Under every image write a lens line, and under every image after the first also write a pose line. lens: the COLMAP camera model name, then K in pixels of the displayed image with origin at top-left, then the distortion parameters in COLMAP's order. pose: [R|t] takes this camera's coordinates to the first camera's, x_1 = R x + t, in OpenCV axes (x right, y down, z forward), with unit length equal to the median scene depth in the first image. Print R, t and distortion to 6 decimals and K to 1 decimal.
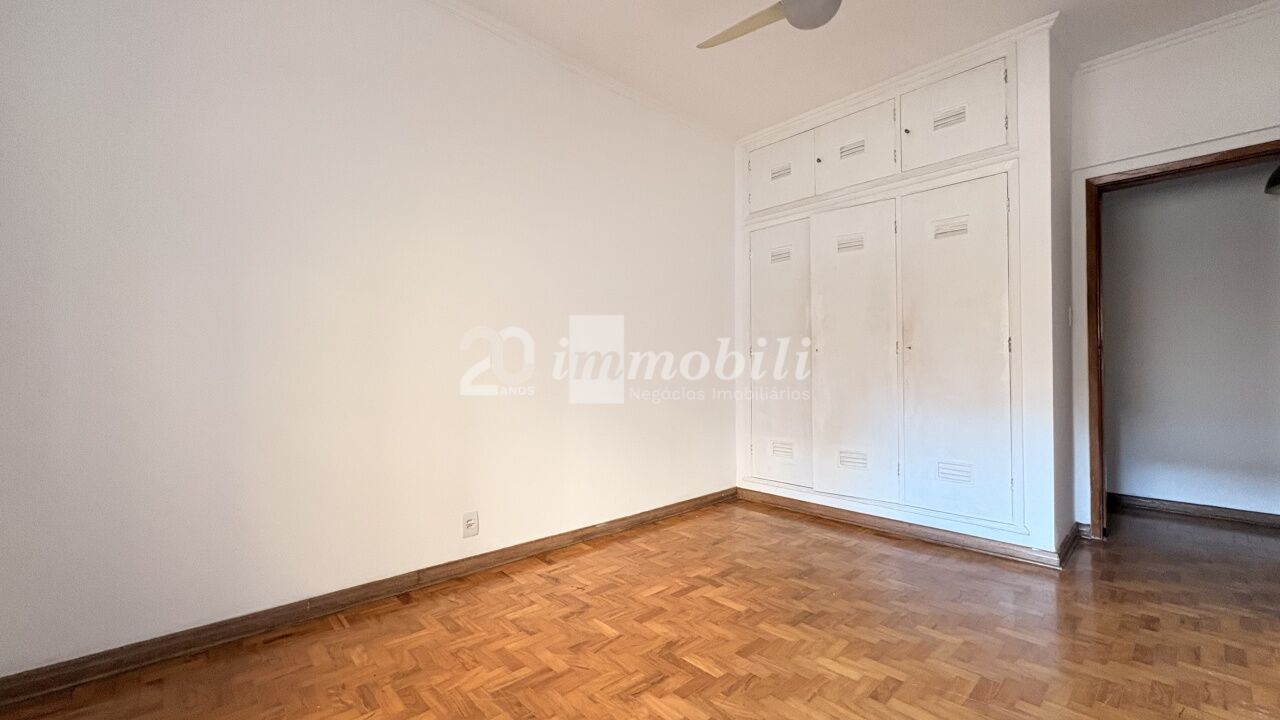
lens RADIAL K [[514.5, 0, 641.2], [0, 514.5, 349.4], [0, 0, 1]] dist [-0.000963, -0.000038]
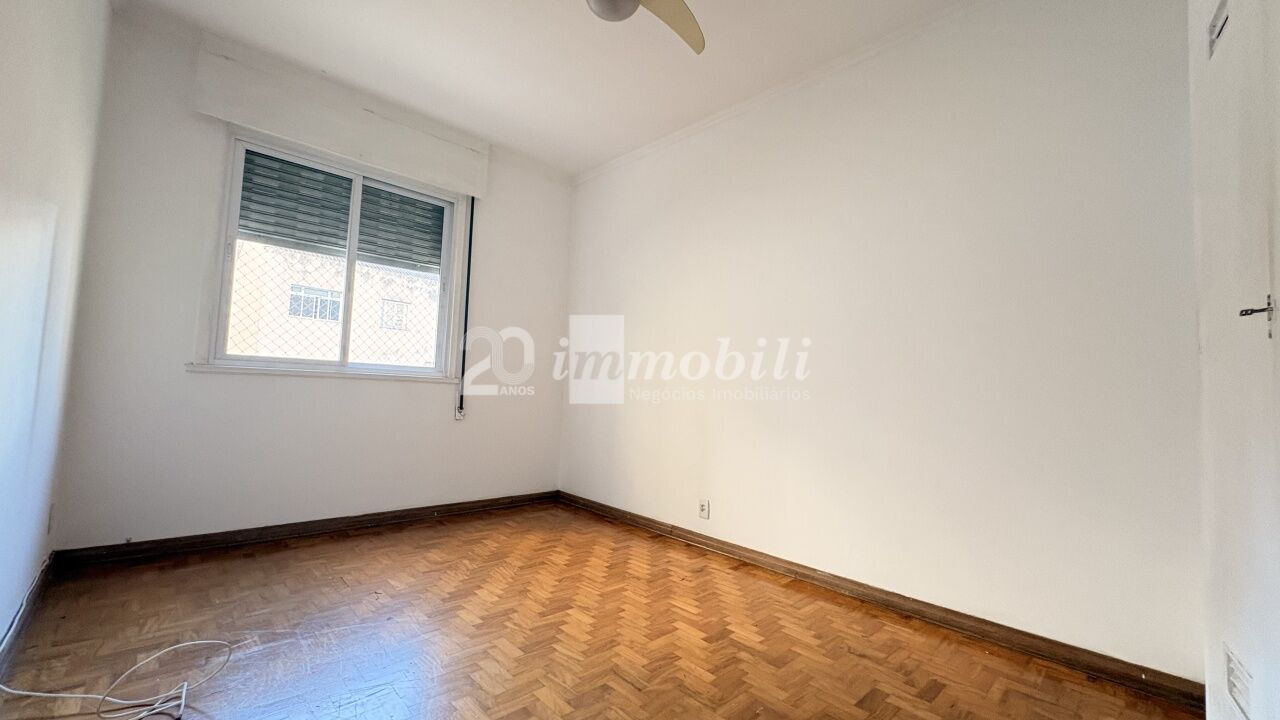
lens RADIAL K [[514.5, 0, 637.7], [0, 514.5, 364.8], [0, 0, 1]] dist [-0.000963, -0.000038]
pose [[0.000445, -0.063228, -0.997999, 0.923081], [-0.021243, 0.997773, -0.063223, 0.075561], [0.999774, 0.021229, -0.000900, 0.827177]]
